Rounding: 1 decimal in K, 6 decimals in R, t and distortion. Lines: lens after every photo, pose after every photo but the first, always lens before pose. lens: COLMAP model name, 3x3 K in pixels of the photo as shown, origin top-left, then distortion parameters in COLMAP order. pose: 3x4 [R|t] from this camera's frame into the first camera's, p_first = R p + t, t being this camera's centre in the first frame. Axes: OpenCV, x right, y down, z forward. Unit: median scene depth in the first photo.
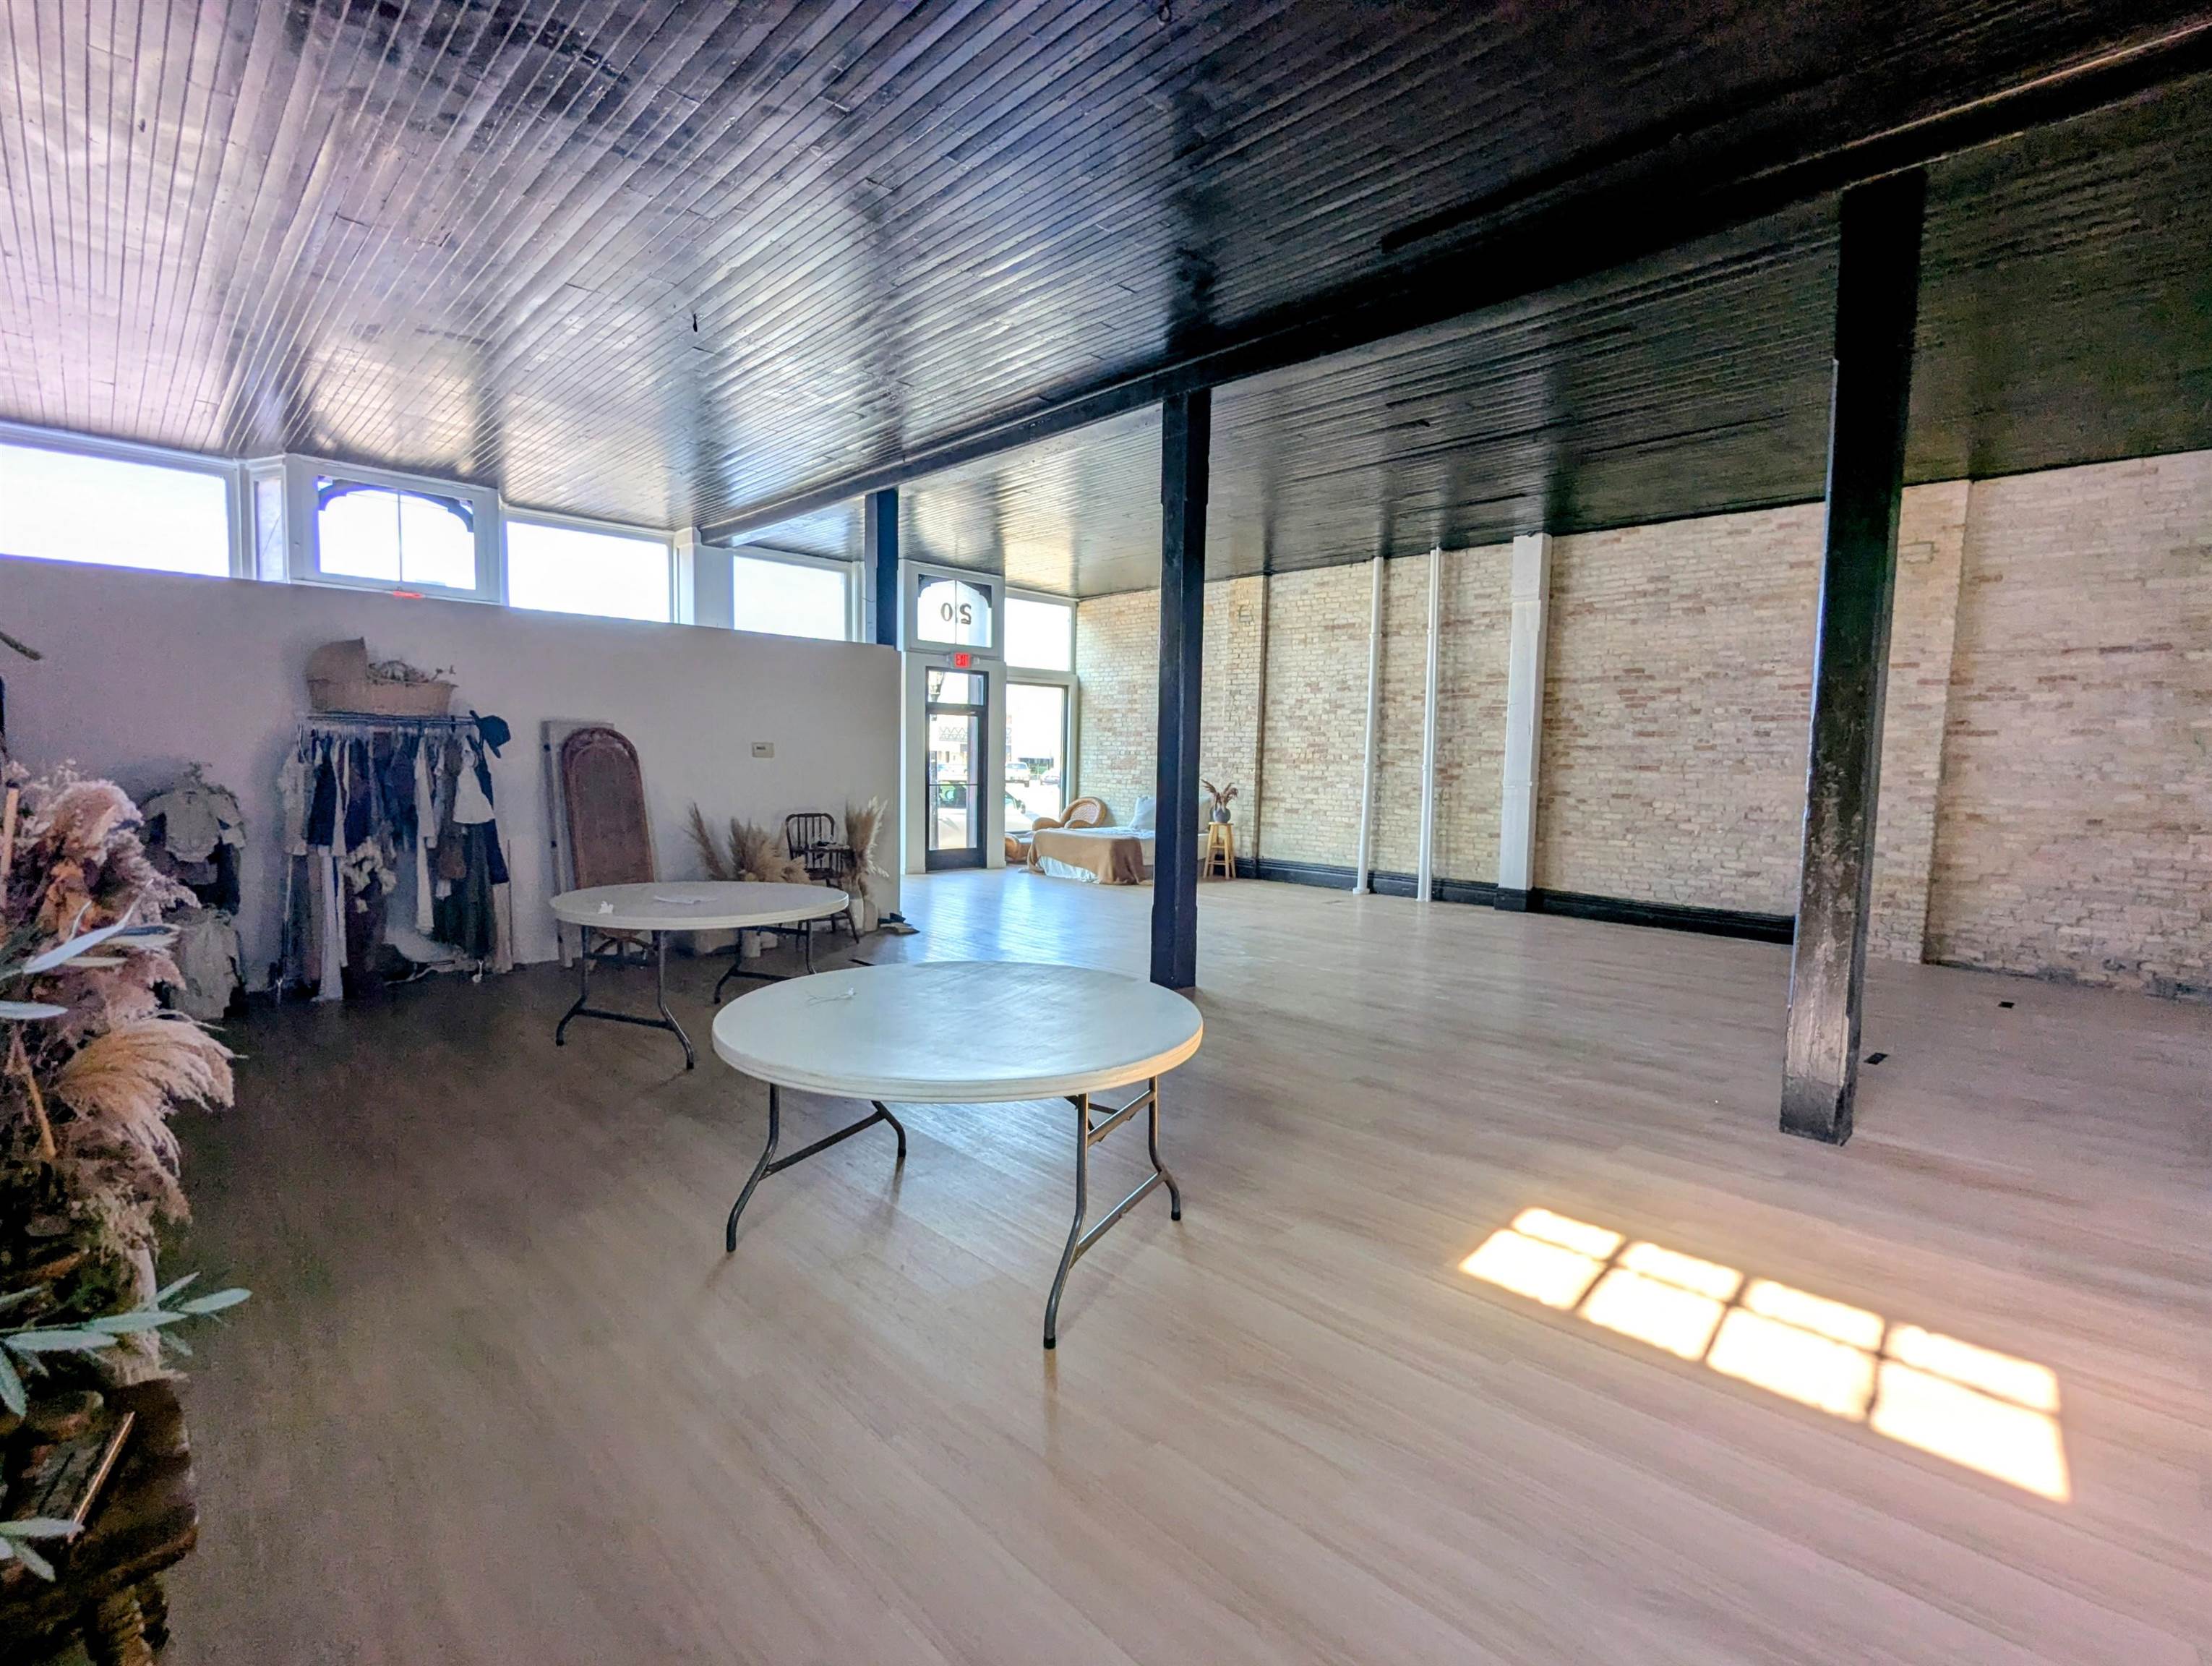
lens RADIAL K [[1055.7, 0, 1082.4], [0, 1055.7, 834.0], [0, 0, 1]] dist [-0.000794, -0.000192]
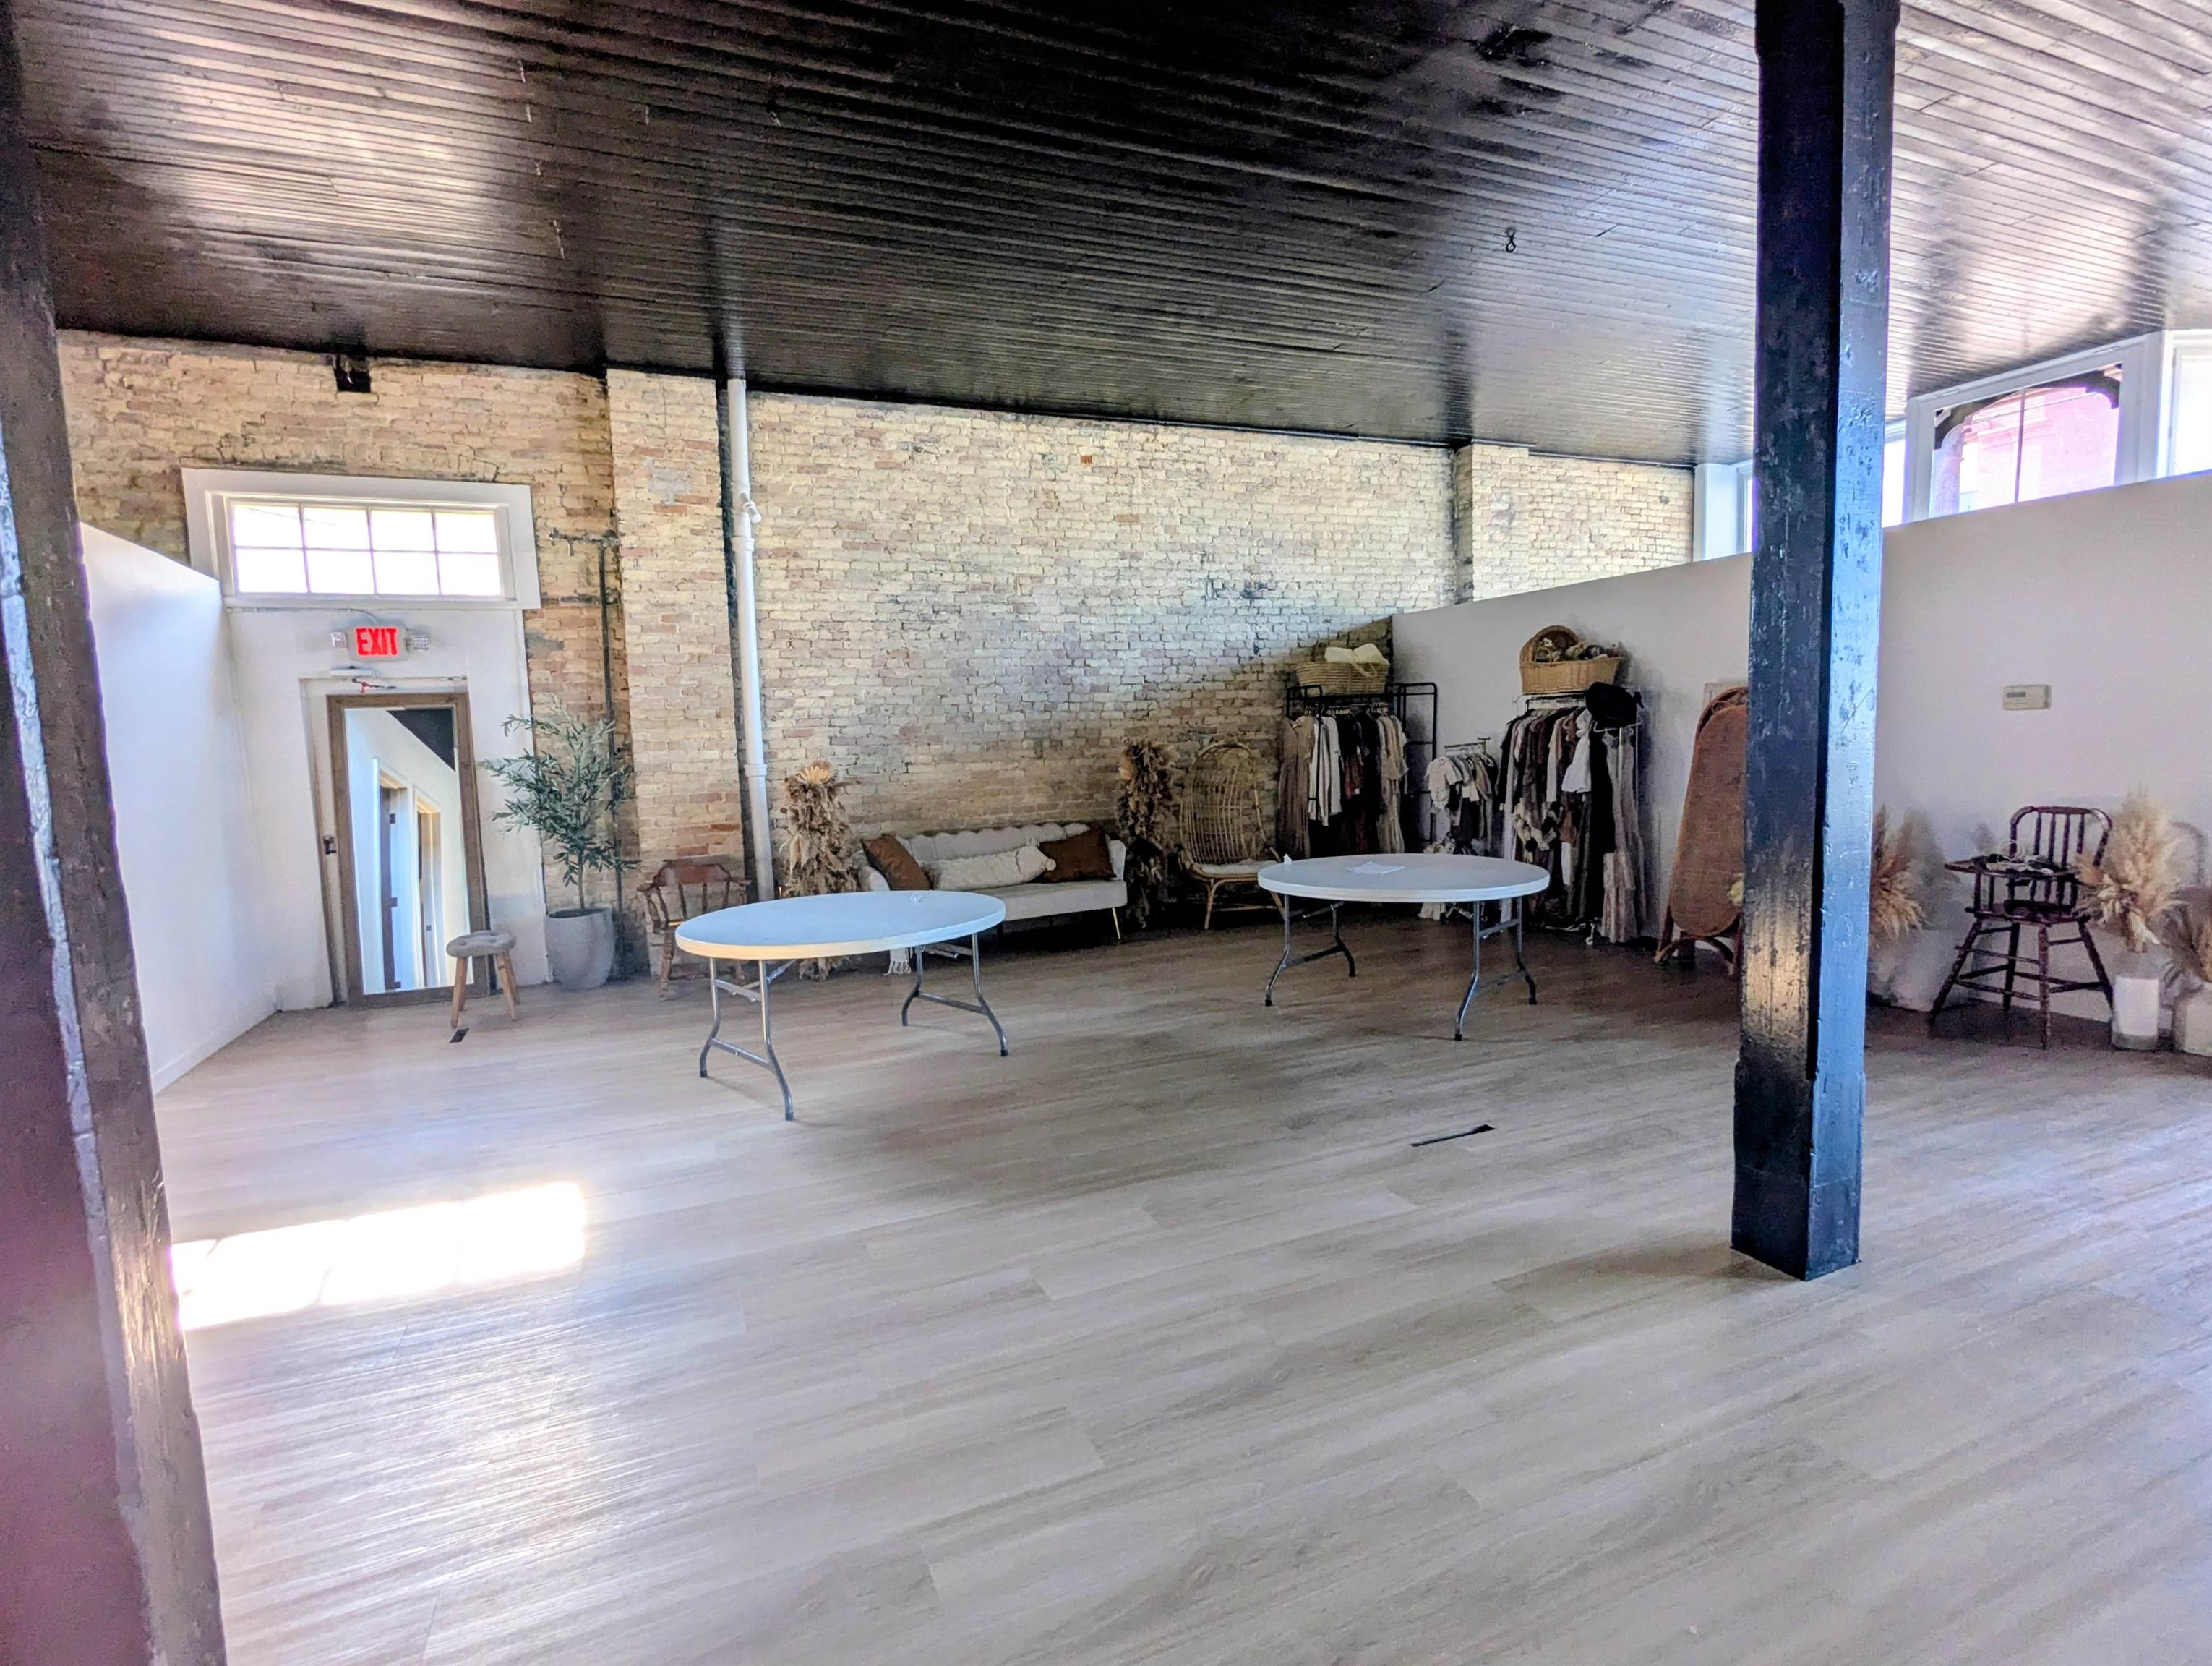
lens RADIAL K [[1055.7, 0, 1082.4], [0, 1055.7, 834.0], [0, 0, 1]] dist [-0.000794, -0.000192]
pose [[-0.358562, 0.076498, -0.930366, 0.500145], [-0.039816, 0.994477, 0.097114, -0.043540], [0.932656, 0.071865, -0.353536, 0.795088]]
